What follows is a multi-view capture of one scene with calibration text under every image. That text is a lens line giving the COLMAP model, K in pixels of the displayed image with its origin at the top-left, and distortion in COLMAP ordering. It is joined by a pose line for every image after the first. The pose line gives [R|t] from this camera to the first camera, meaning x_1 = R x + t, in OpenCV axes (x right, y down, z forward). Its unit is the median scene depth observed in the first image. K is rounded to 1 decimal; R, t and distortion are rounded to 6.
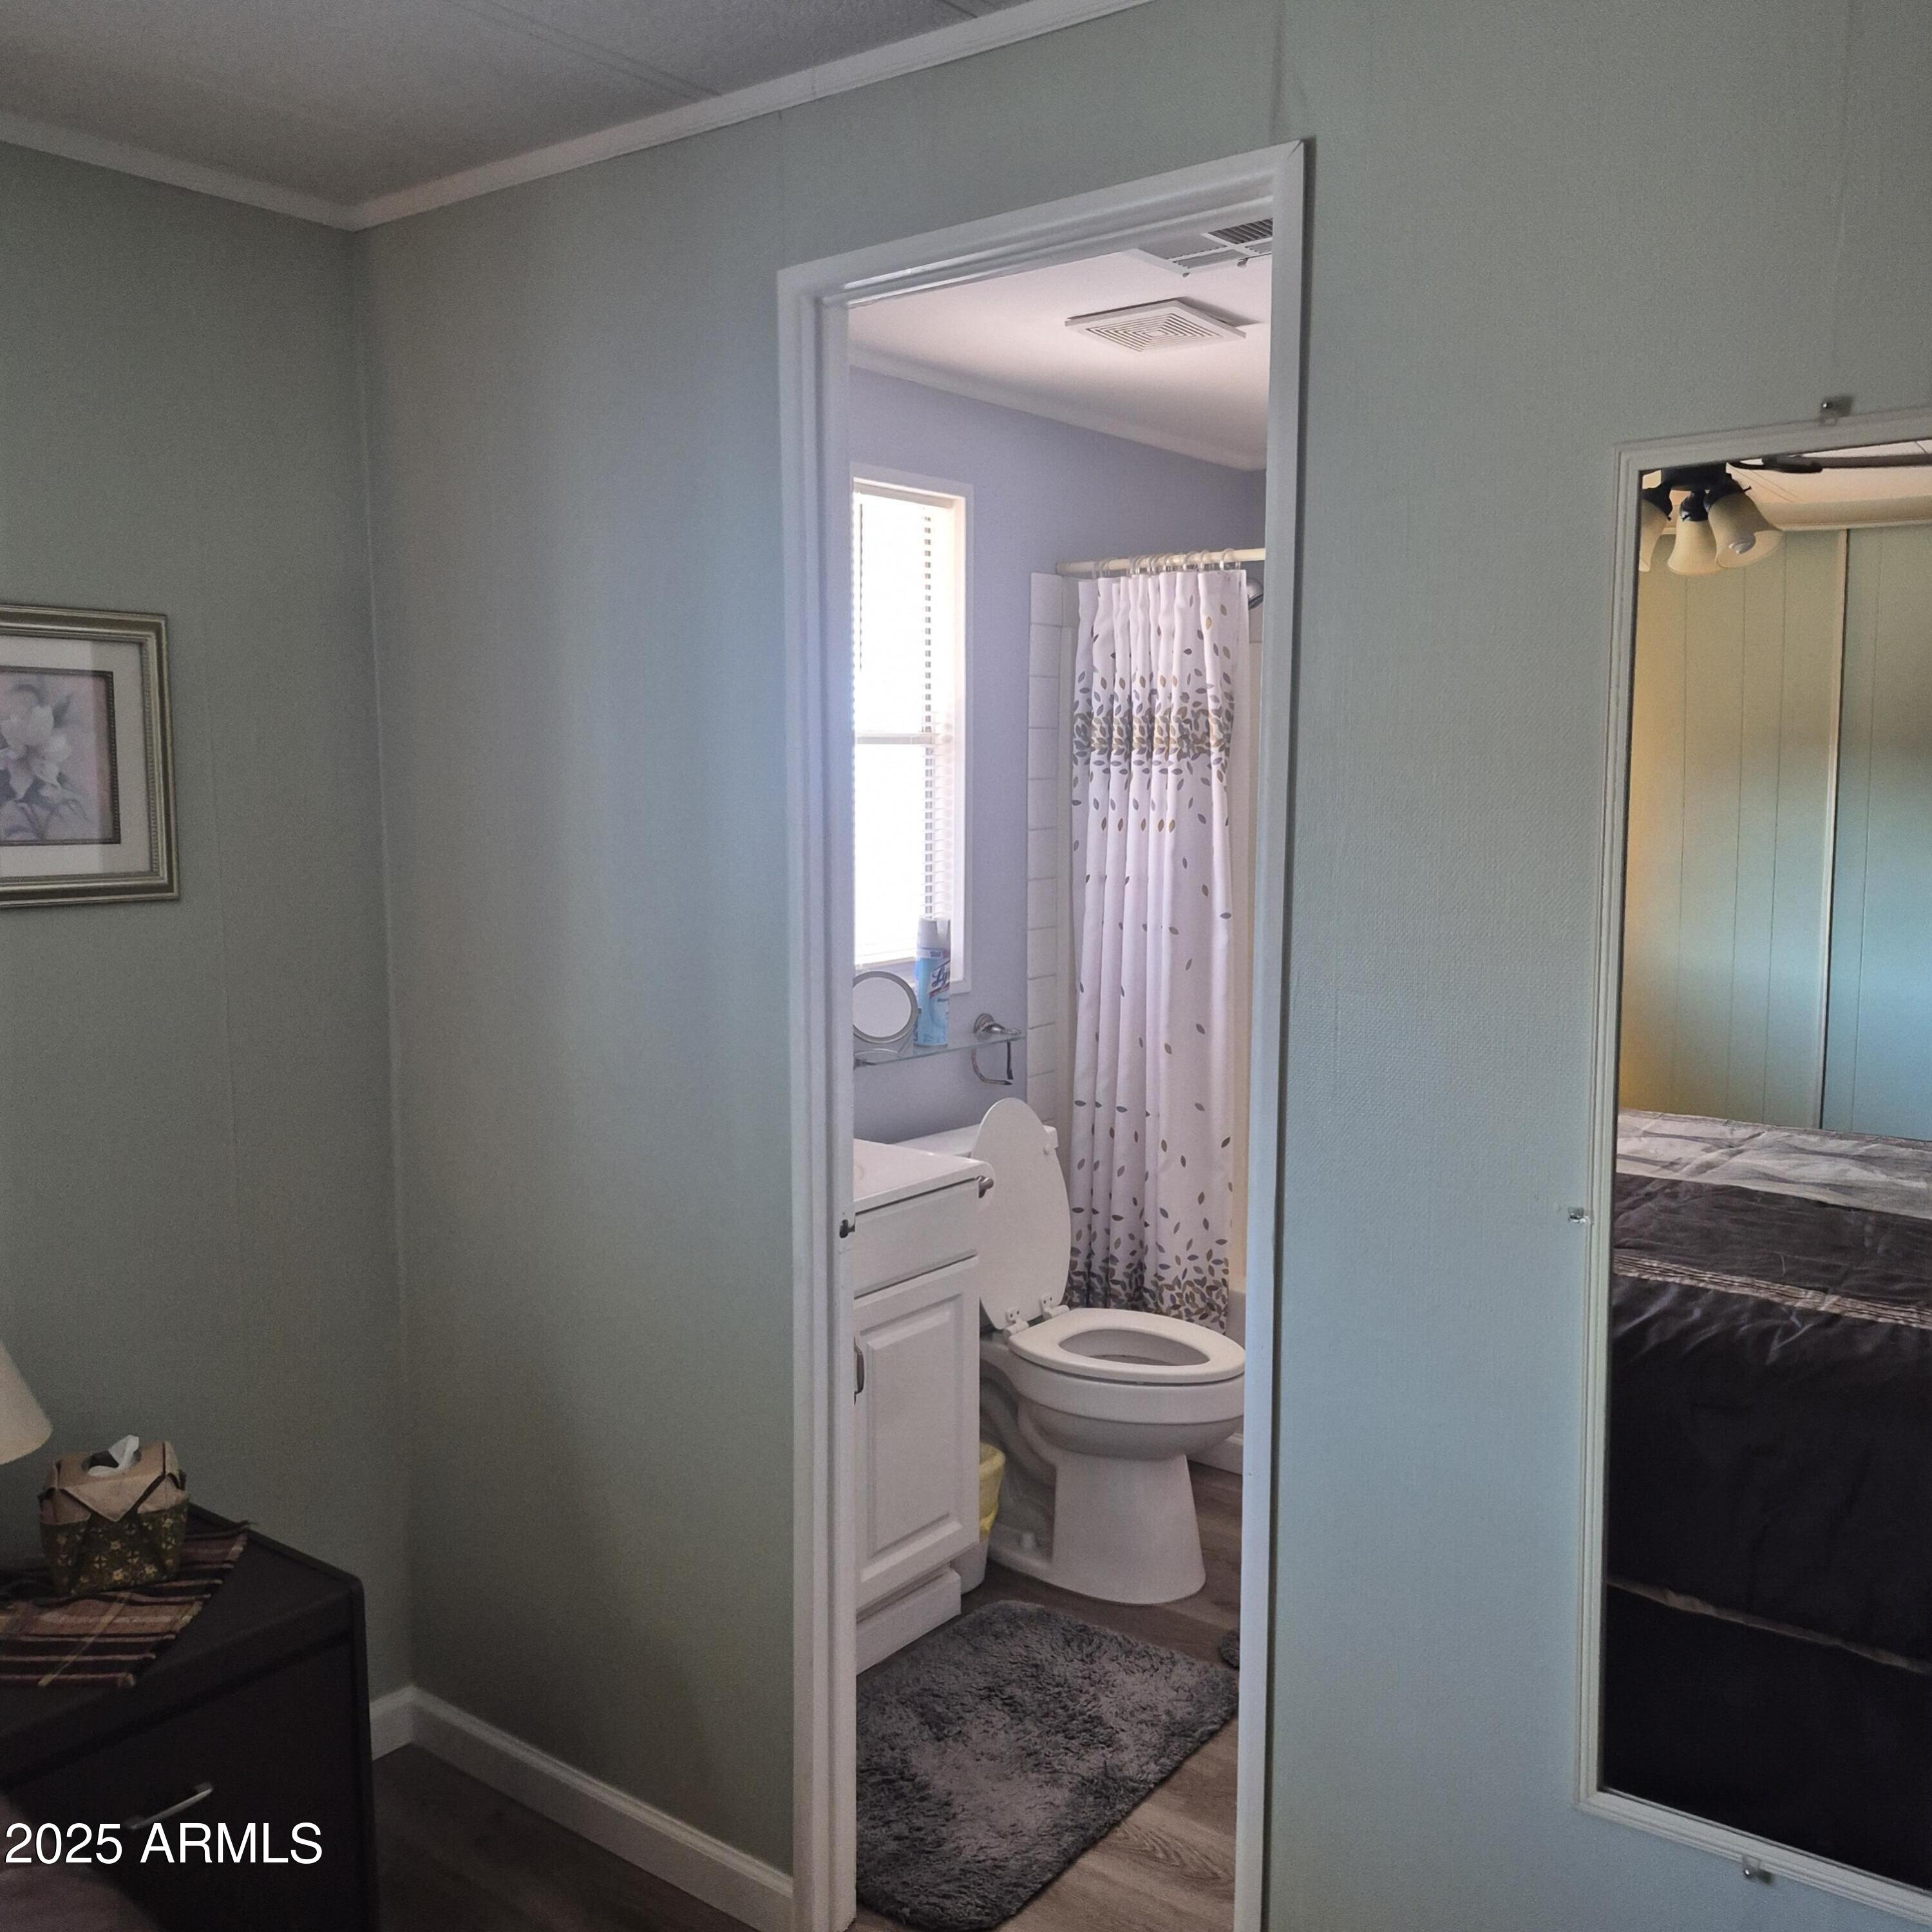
lens RADIAL K [[1759.4, 0, 1002.0], [0, 1759.4, 994.7], [0, 0, 1]] dist [0.032922, 0.000000]
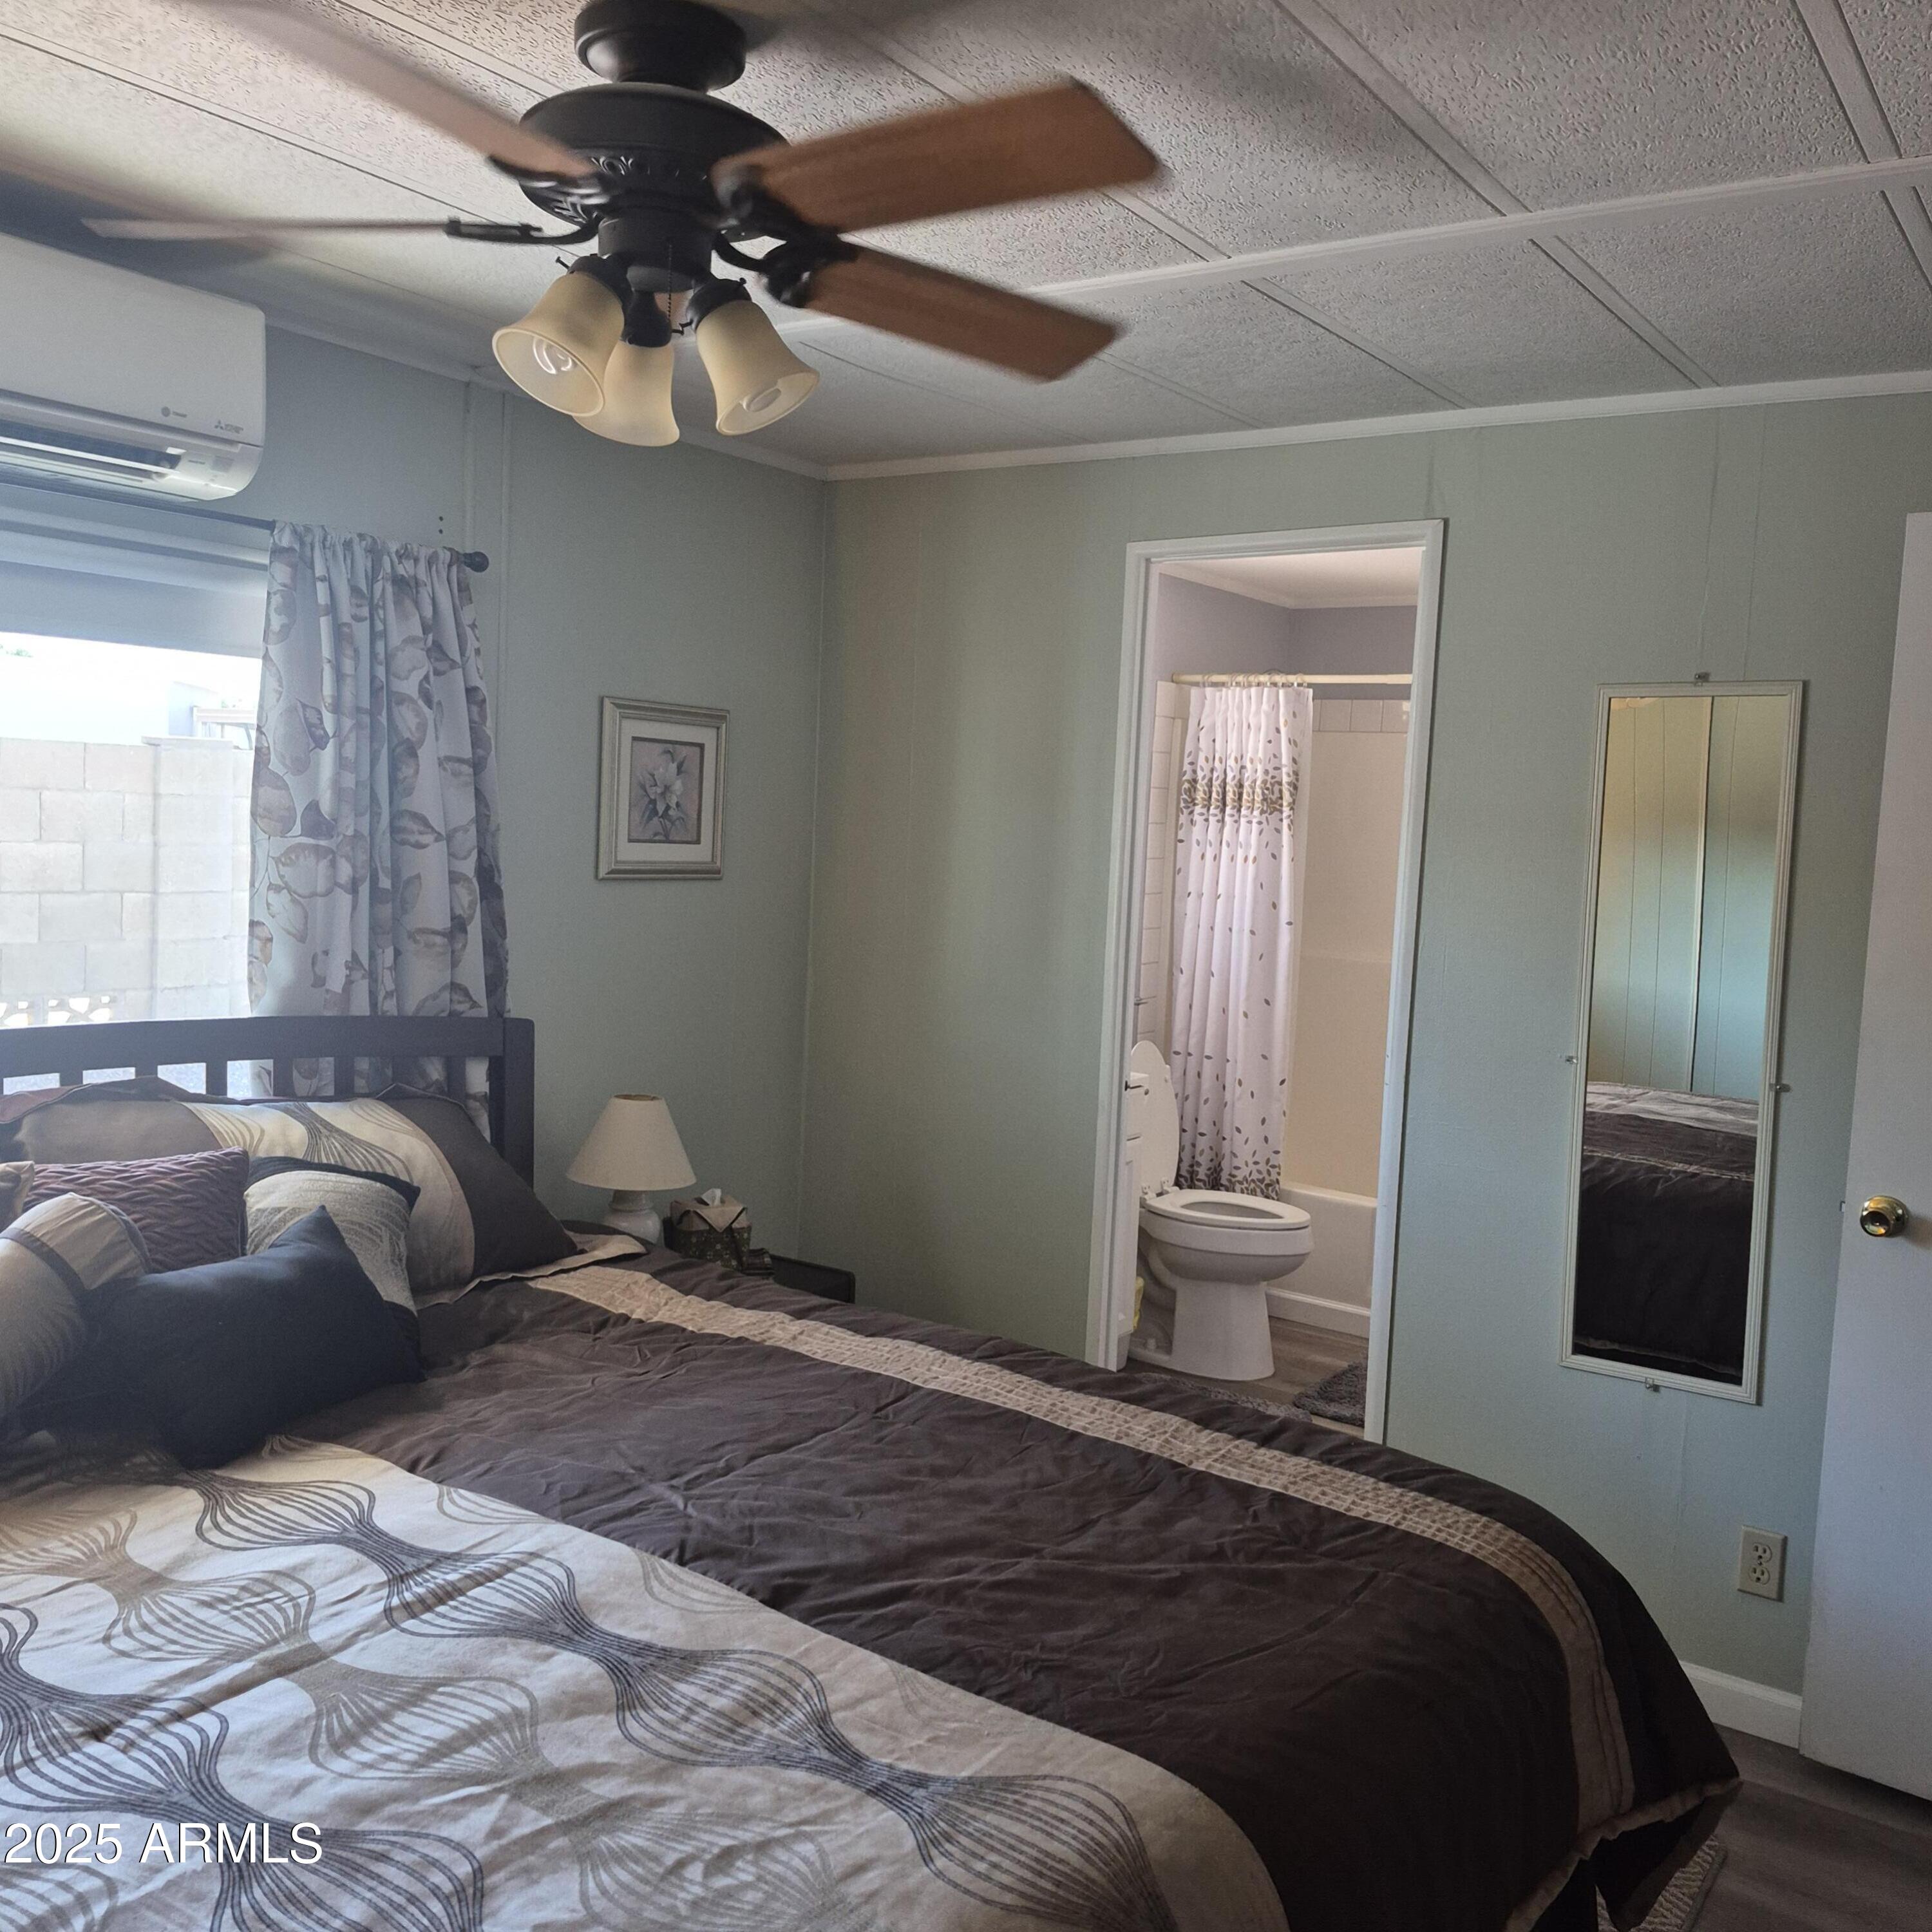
lens RADIAL K [[1759.4, 0, 970.2], [0, 1759.4, 940.0], [0, 0, 1]] dist [0.032922, 0.000000]
pose [[0.998274, 0.039252, 0.043693, -0.195927], [-0.037024, 0.998029, -0.050677, 0.051340], [-0.045596, 0.048972, 0.997759, -0.427768]]
